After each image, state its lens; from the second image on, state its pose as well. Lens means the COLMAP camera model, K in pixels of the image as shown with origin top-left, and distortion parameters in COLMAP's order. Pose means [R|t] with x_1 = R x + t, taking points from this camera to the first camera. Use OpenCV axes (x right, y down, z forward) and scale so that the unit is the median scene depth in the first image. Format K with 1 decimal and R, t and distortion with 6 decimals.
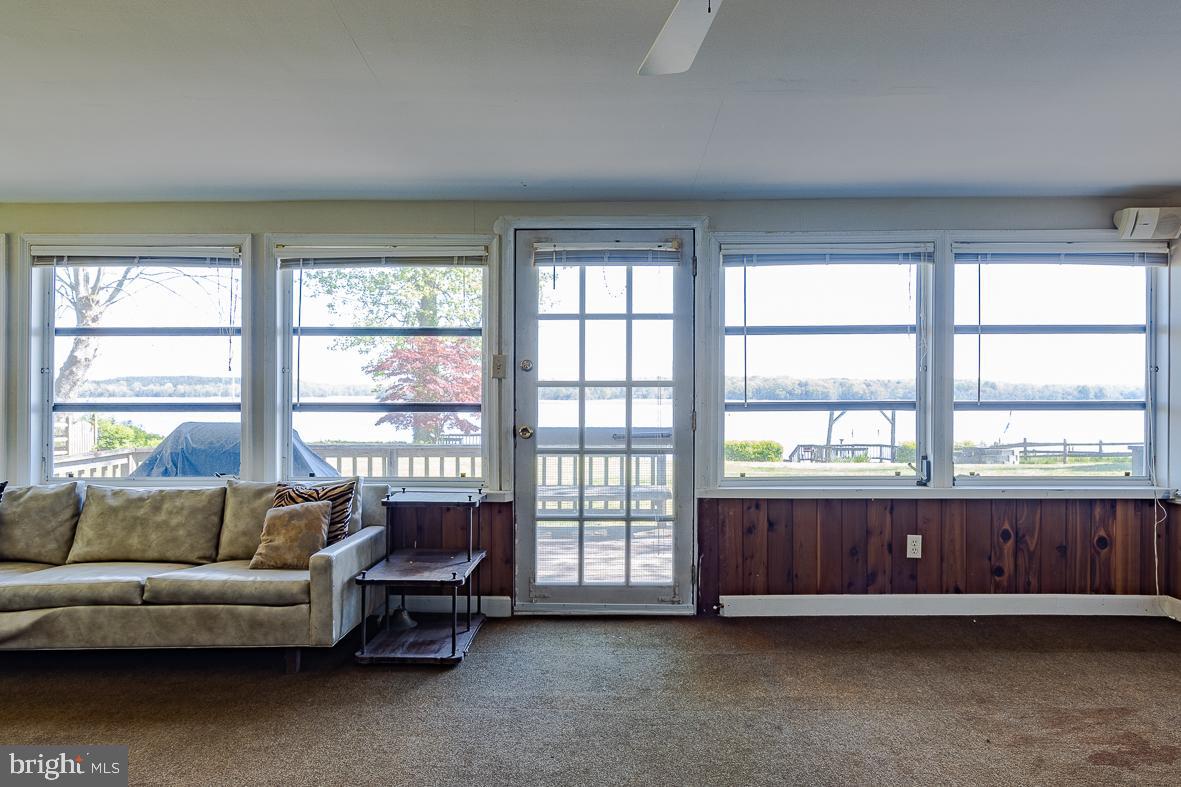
lens RADIAL K [[758.0, 0, 585.4], [0, 758.0, 393.8], [0, 0, 1]] dist [0.006177, -0.006129]
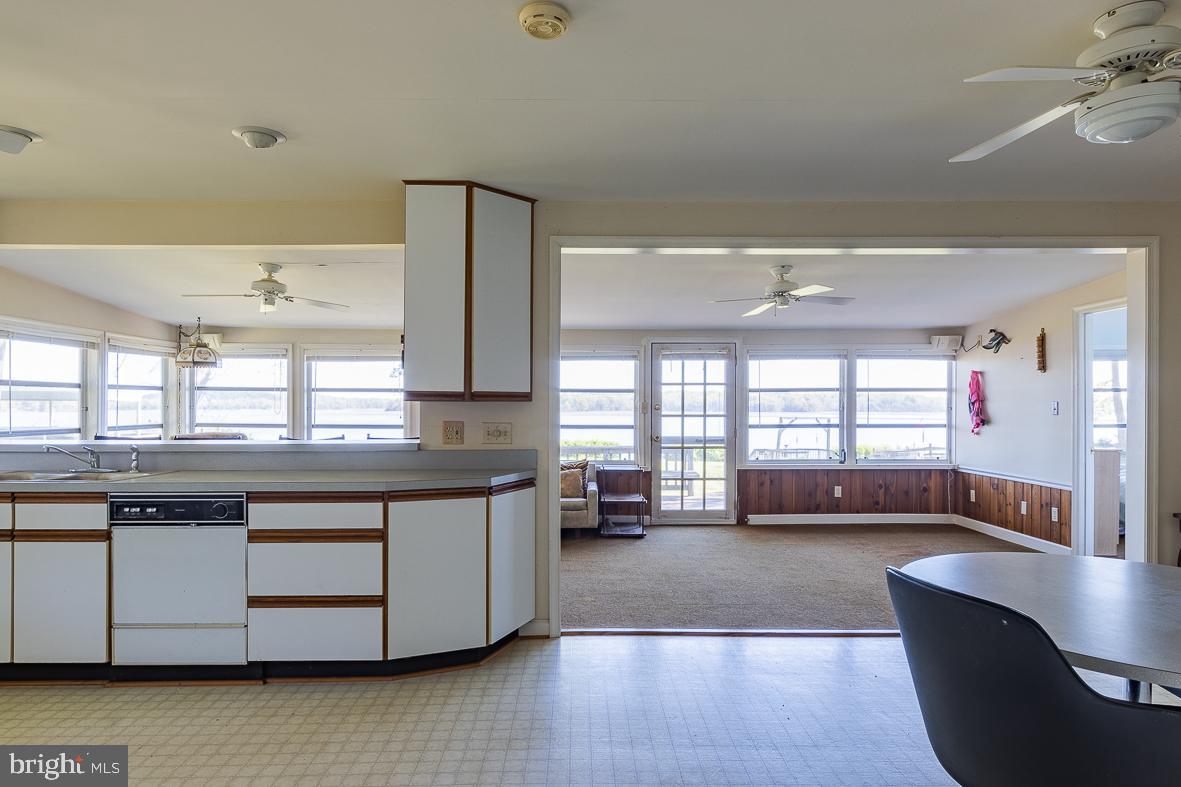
lens RADIAL K [[700.5, 0, 558.1], [0, 700.5, 405.5], [0, 0, 1]] dist [0.006836, 0.000631]
pose [[0.999887, -0.000082, 0.015054, -0.385315], [0.000062, 0.999999, 0.001341, -0.044836], [-0.015054, -0.001340, 0.999886, -0.963963]]
